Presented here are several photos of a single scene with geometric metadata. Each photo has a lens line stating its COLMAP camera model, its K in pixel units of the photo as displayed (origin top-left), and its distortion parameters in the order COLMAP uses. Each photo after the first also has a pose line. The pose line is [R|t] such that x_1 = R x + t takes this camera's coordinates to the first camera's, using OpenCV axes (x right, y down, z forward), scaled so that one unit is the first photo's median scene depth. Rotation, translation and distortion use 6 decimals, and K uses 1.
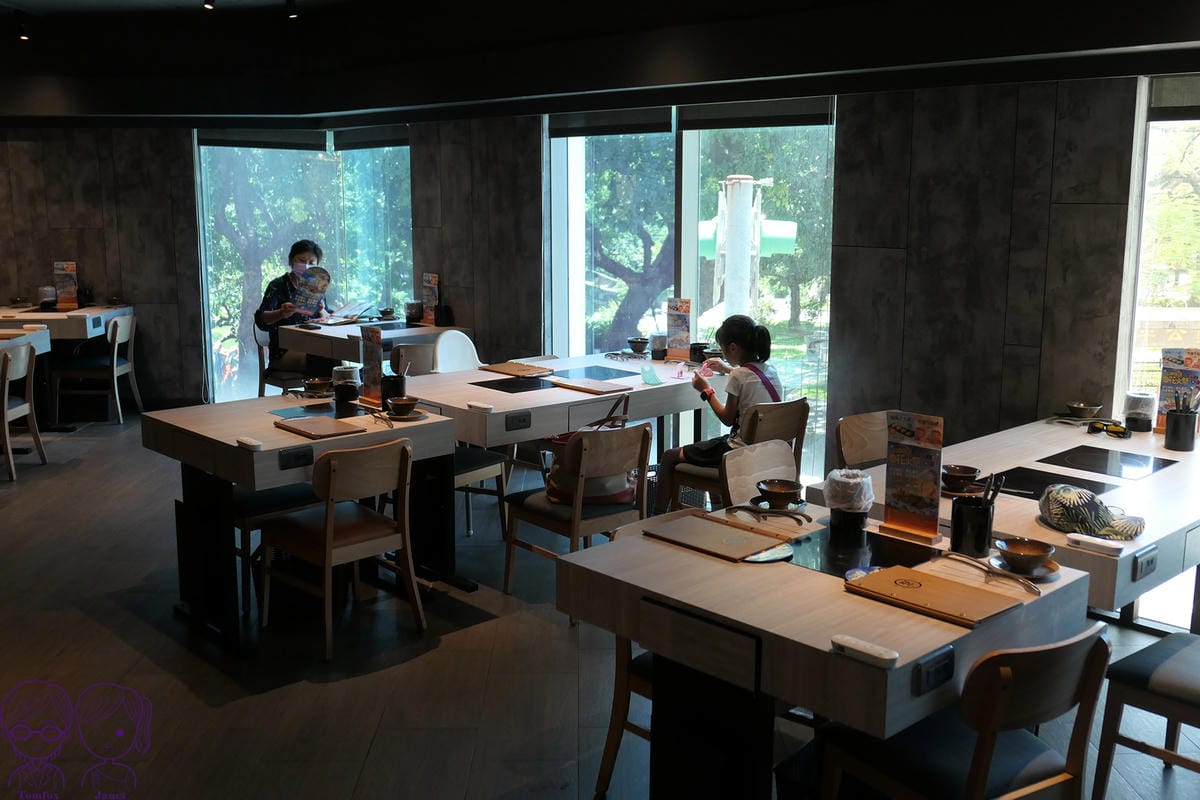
lens RADIAL K [[1190.6, 0, 601.0], [0, 1190.6, 398.1], [0, 0, 1]] dist [-0.016062, 0.000000]
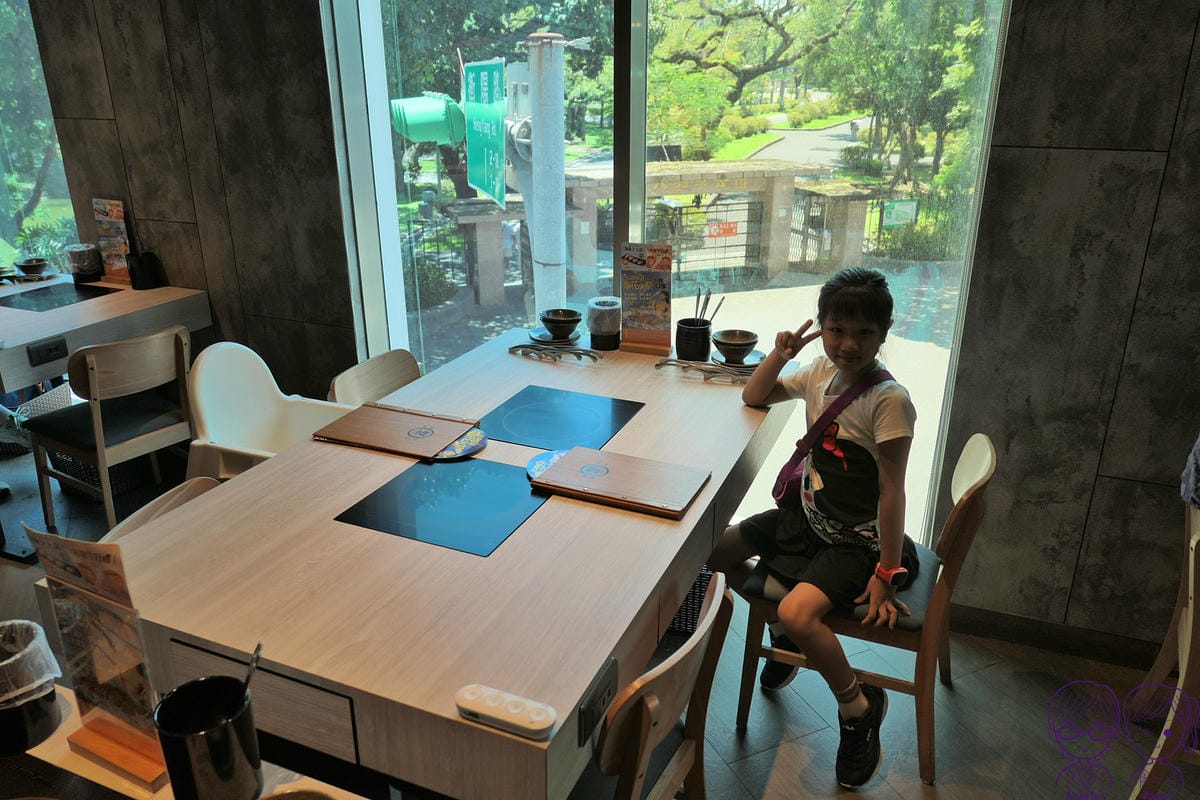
lens RADIAL K [[872.0, 0, 601.6], [0, 872.0, 405.5], [0, 0, 1]] dist [-0.006998, 0.001156]
pose [[0.913791, -0.148100, 0.378222, -0.101376], [0.072029, 0.975485, 0.207947, -0.080200], [-0.399747, -0.162777, 0.902057, 0.514674]]
